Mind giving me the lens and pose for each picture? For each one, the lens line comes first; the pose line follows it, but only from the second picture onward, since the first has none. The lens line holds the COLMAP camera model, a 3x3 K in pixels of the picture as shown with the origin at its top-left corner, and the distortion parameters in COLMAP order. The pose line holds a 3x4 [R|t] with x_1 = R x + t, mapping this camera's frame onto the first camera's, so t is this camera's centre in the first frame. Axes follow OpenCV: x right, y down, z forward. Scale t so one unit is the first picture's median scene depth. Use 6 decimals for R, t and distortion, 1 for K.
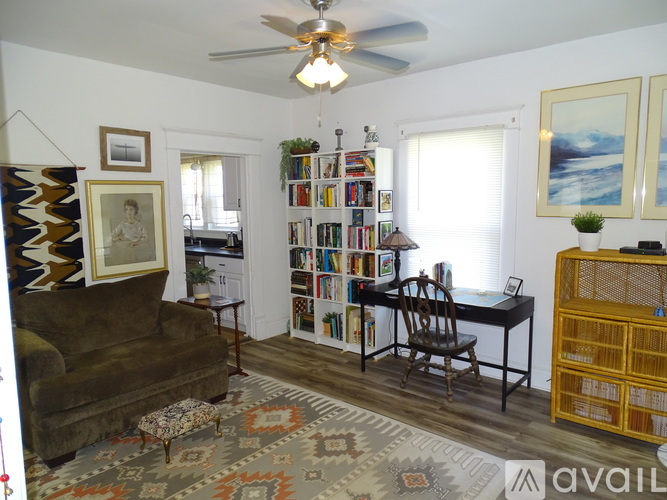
lens RADIAL K [[471.8, 0, 331.5], [0, 471.8, 251.0], [0, 0, 1]] dist [-0.006953, -0.001719]
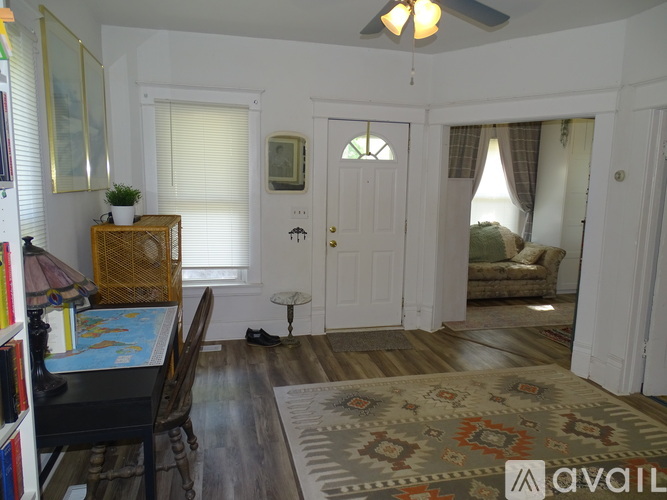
lens RADIAL K [[471.8, 0, 331.8], [0, 471.8, 249.1], [0, 0, 1]] dist [-0.006953, -0.001719]
pose [[-0.814315, -0.086876, 0.573884, -0.382812], [0.055850, 0.972419, 0.226455, -0.165458], [-0.577730, 0.216457, -0.787004, 1.687544]]
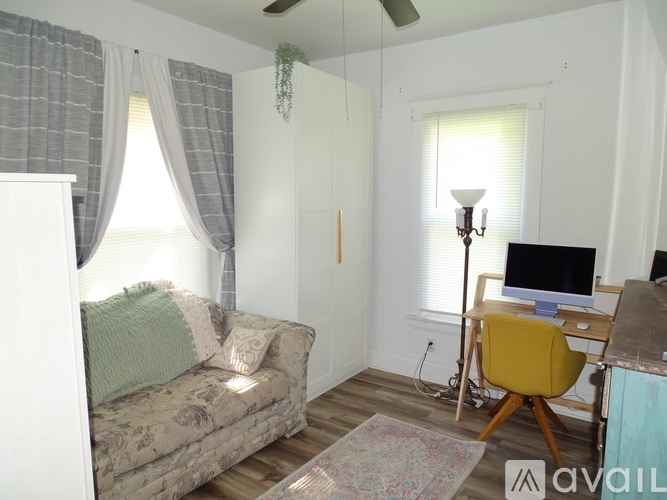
lens RADIAL K [[471.8, 0, 336.2], [0, 471.8, 250.4], [0, 0, 1]] dist [-0.006953, -0.001719]
pose [[-0.994495, 0.028055, -0.100954, -0.184465], [0.004942, 0.974974, 0.222264, -0.097195], [0.104663, 0.220542, -0.969746, 1.067803]]
